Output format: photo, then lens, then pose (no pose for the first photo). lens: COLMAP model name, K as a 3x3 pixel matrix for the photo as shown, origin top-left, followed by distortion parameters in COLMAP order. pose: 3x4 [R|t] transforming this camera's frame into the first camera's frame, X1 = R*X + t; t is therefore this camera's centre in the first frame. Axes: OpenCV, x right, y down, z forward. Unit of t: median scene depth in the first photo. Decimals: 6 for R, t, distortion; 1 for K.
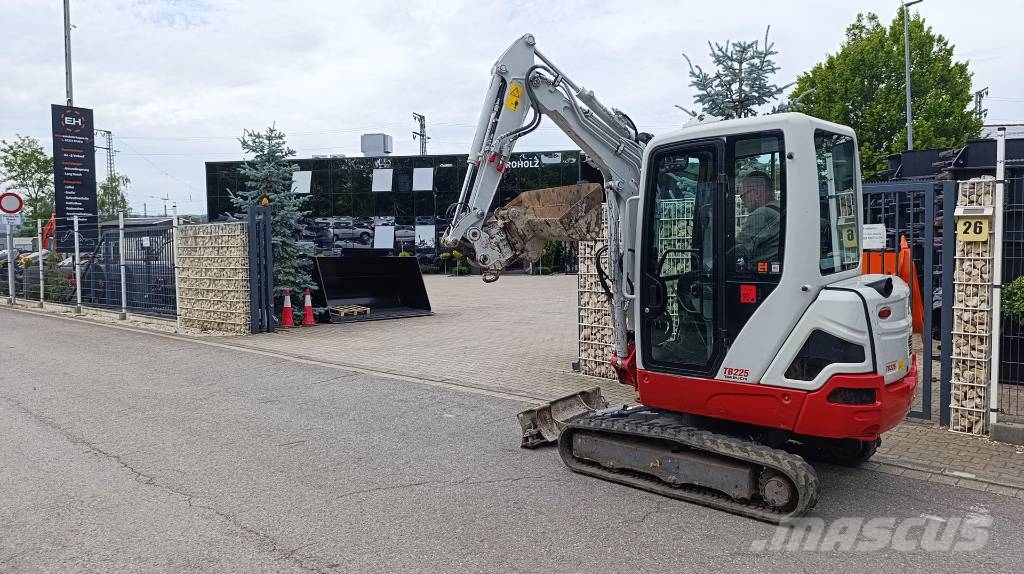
lens RADIAL K [[697.8, 0, 521.0], [0, 697.8, 283.1], [0, 0, 1]] dist [0.045368, -0.063935]
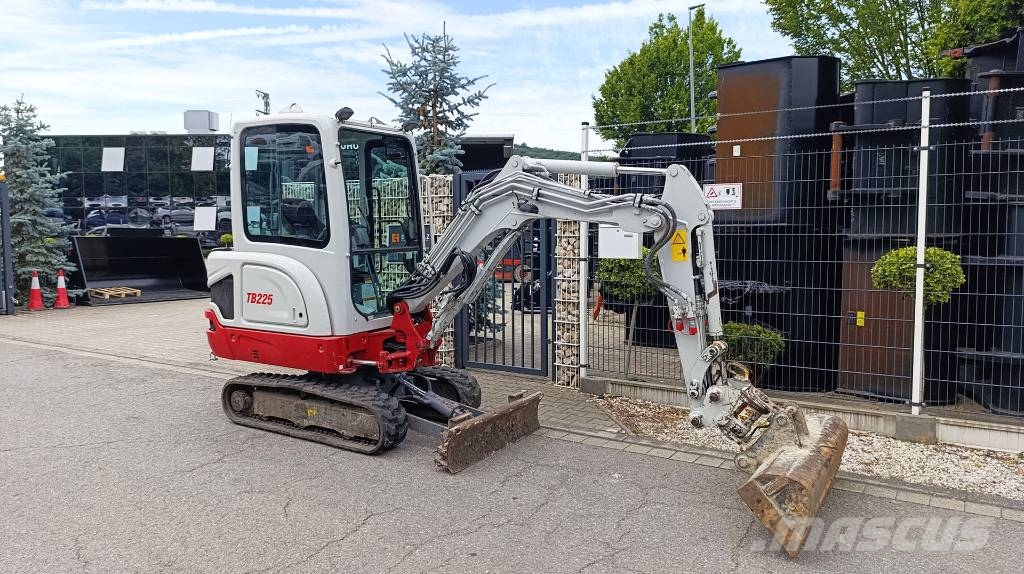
lens RADIAL K [[697.8, 0, 507.5], [0, 697.8, 277.9], [0, 0, 1]] dist [0.045368, -0.063935]
pose [[0.986418, -0.004981, 0.164180, 0.267196], [0.002632, 0.999891, 0.014525, 0.013186], [-0.164234, -0.013896, 0.986323, -0.087878]]
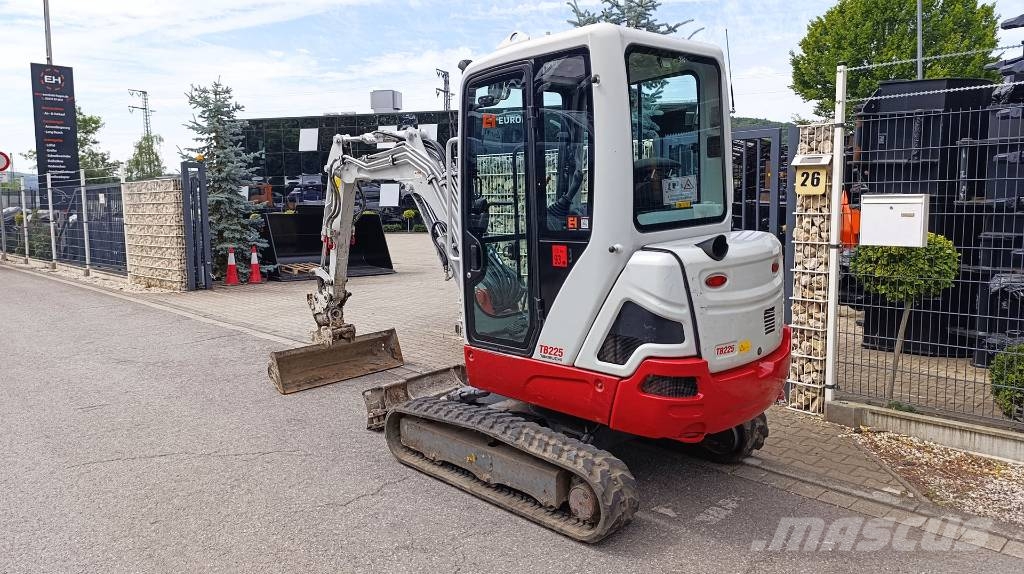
lens RADIAL K [[697.8, 0, 510.8], [0, 697.8, 274.9], [0, 0, 1]] dist [0.045368, -0.063935]
pose [[0.997348, 0.006912, -0.072446, 0.249144], [-0.003441, 0.998845, 0.047922, -0.000185], [0.072693, -0.047546, 0.996220, 0.071834]]
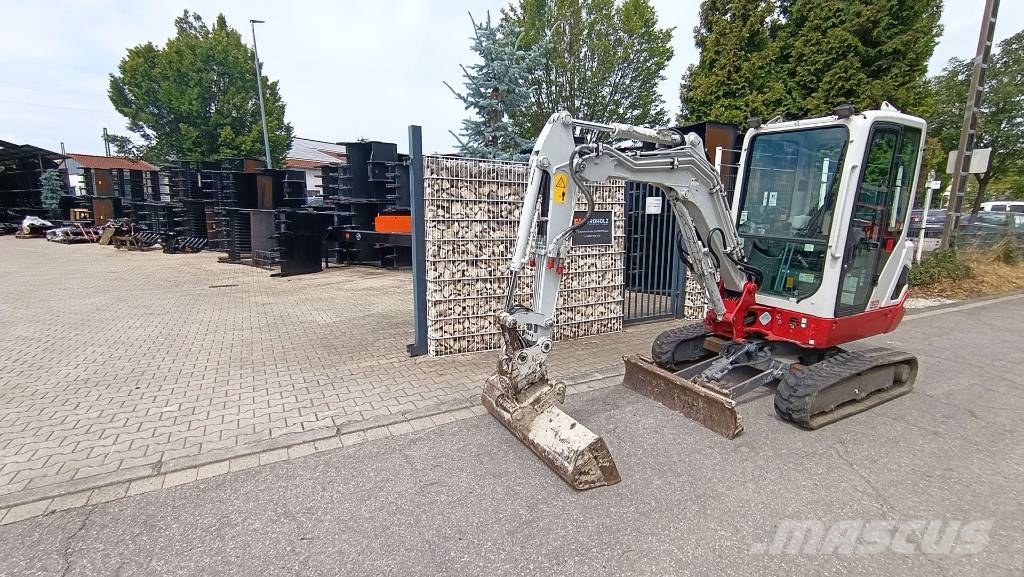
lens RADIAL K [[462.1, 0, 515.1], [0, 462.1, 287.3], [0, 0, 1]] dist [-0.004365, 0.002618]
pose [[0.329388, -0.142516, 0.933377, -0.452168], [0.038757, 0.989751, 0.137447, -0.033559], [-0.943399, -0.009098, 0.331536, 0.797332]]
